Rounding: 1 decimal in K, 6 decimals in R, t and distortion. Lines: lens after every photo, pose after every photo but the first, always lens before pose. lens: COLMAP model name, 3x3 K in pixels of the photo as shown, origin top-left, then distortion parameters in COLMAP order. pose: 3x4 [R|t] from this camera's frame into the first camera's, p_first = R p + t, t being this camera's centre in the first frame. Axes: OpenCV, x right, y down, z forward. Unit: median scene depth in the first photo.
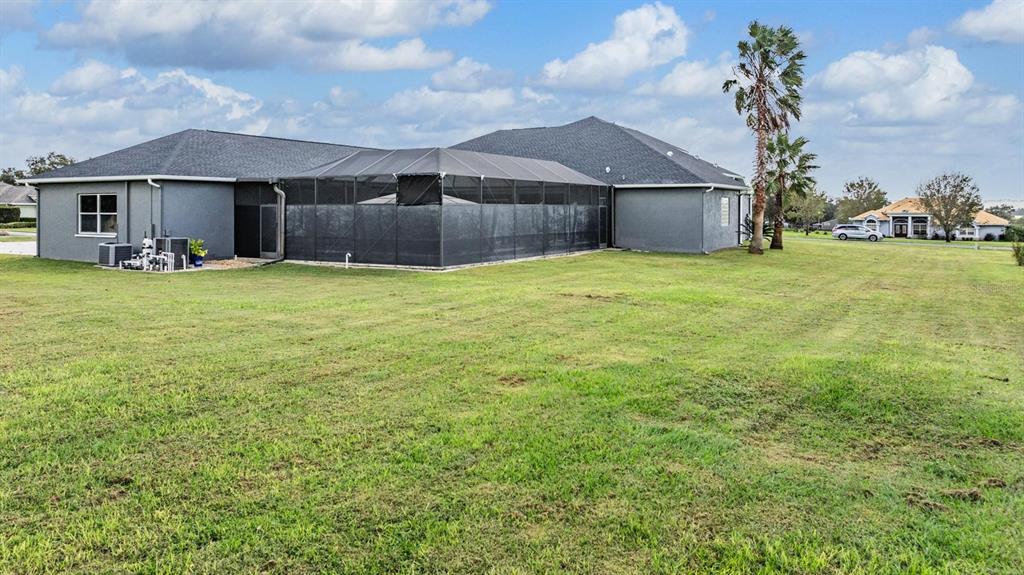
lens RADIAL K [[708.4, 0, 512.0], [0, 708.4, 287.5], [0, 0, 1]] dist [-0.014480, 0.000489]
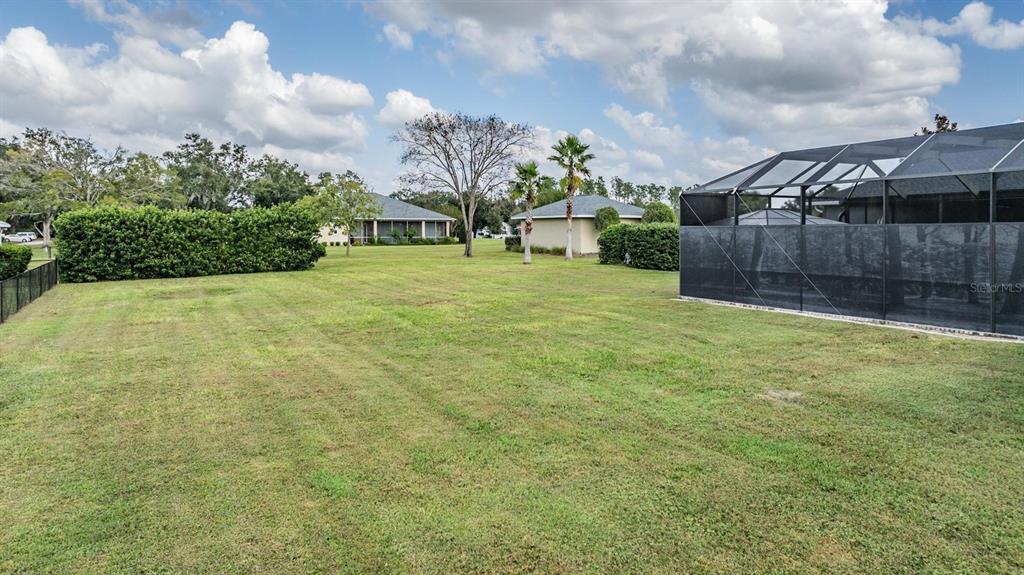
lens RADIAL K [[708.4, 0, 512.0], [0, 708.4, 287.5], [0, 0, 1]] dist [-0.014480, 0.000489]
pose [[-0.493522, 0.068482, -0.867033, 0.698997], [-0.095078, 0.986673, 0.132051, -0.122469], [0.864521, 0.147606, -0.480434, 1.101930]]
